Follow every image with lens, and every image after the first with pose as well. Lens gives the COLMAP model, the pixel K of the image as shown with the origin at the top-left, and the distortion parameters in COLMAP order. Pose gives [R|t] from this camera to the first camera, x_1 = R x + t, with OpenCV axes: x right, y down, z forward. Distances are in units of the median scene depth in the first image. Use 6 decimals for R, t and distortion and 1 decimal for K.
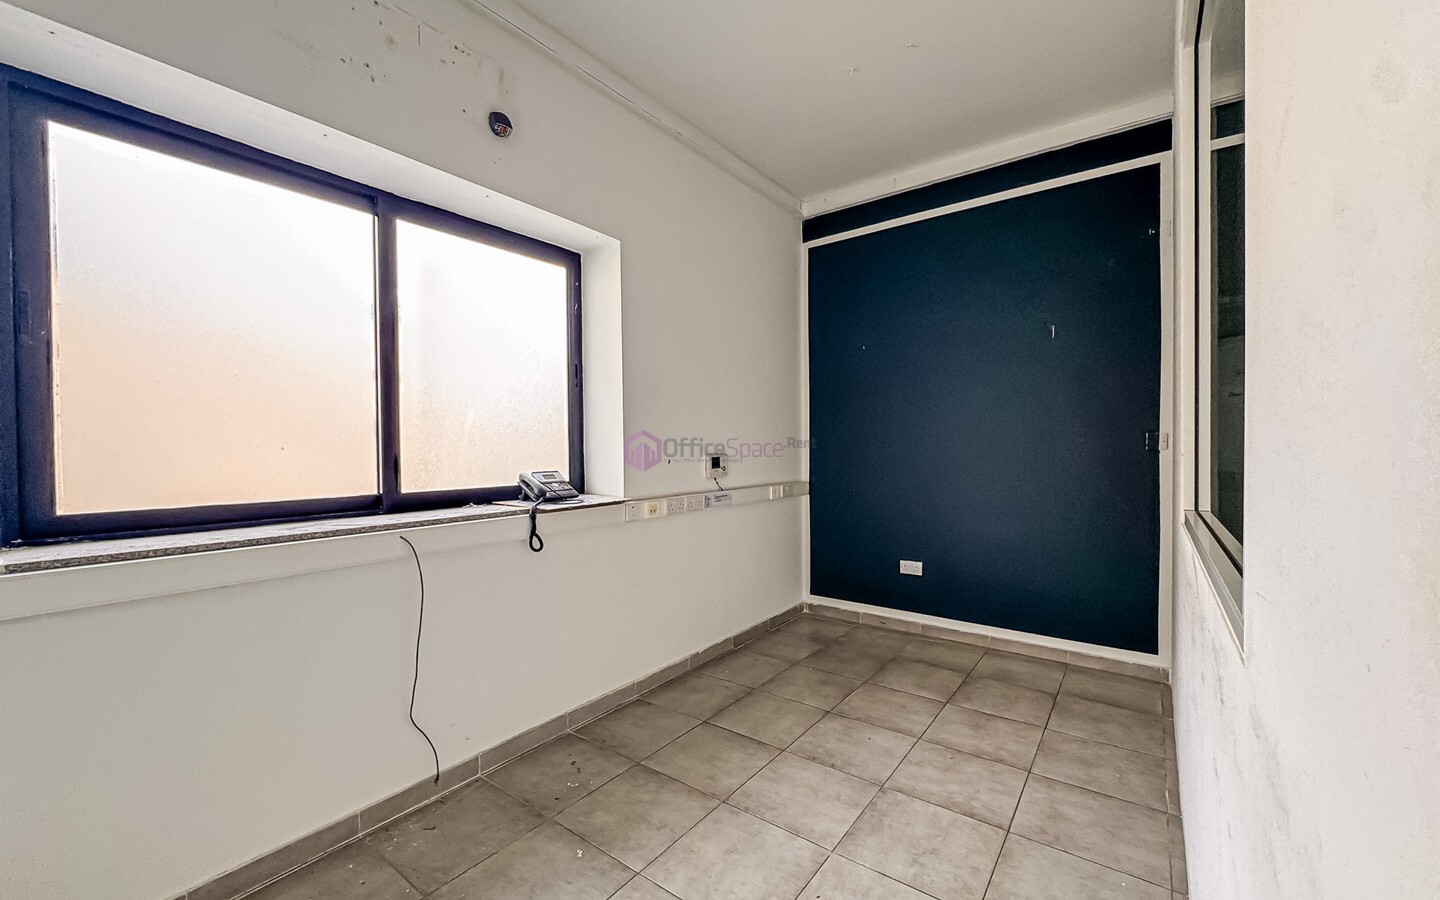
lens RADIAL K [[567.0, 0, 717.7], [0, 567.0, 452.3], [0, 0, 1]] dist [-0.000812, -0.000110]
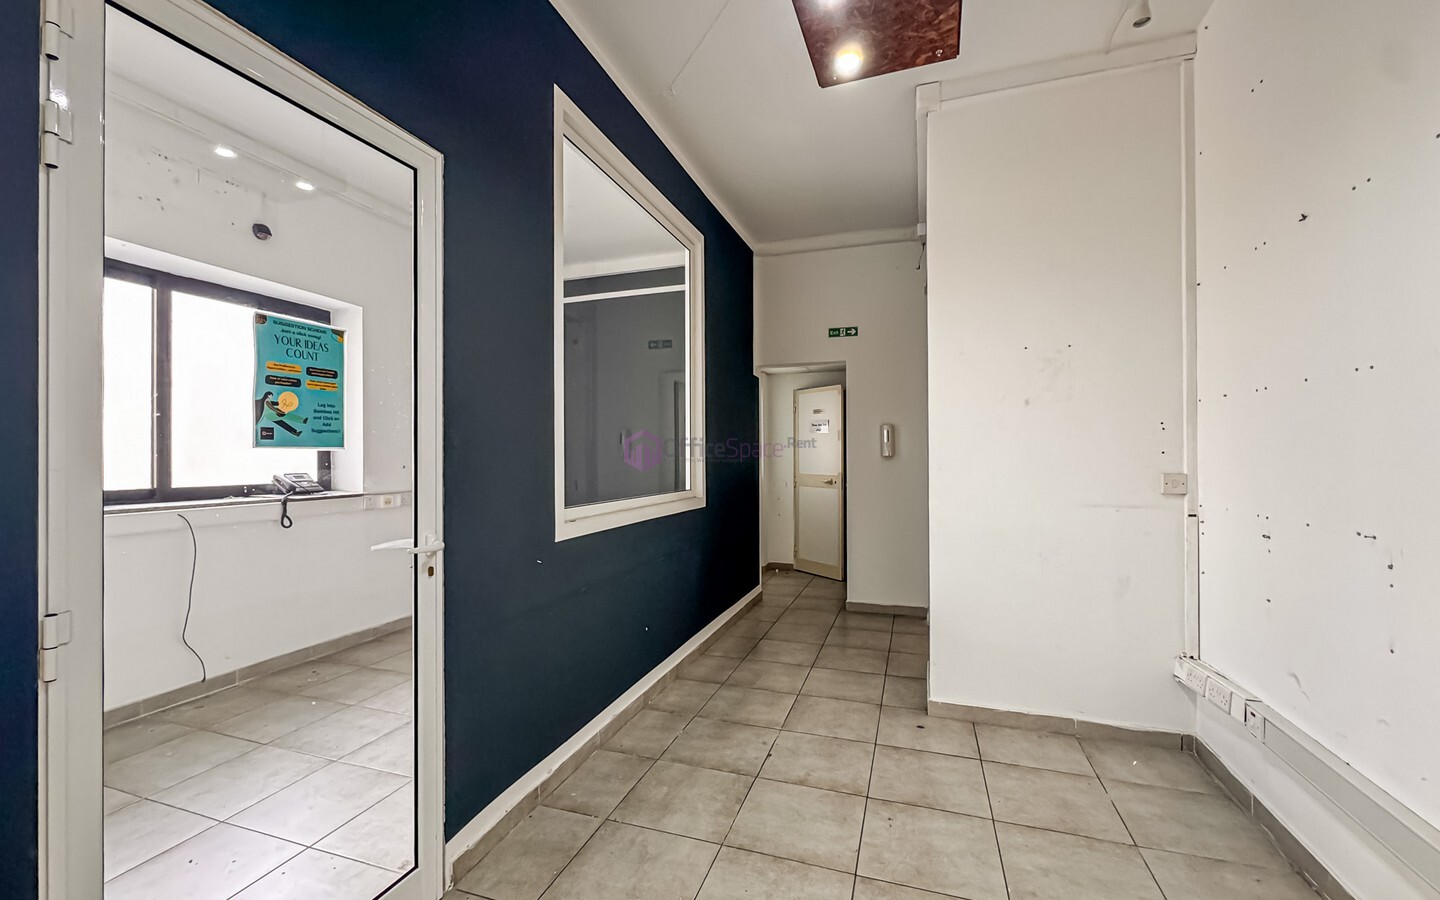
lens RADIAL K [[582.2, 0, 723.5], [0, 582.2, 454.3], [0, 0, 1]] dist [-0.003538, -0.000210]
pose [[0.947552, 0.008884, 0.319477, 0.256785], [-0.003302, 0.999832, -0.018008, 0.011228], [-0.319584, 0.016008, 0.947423, -0.750789]]
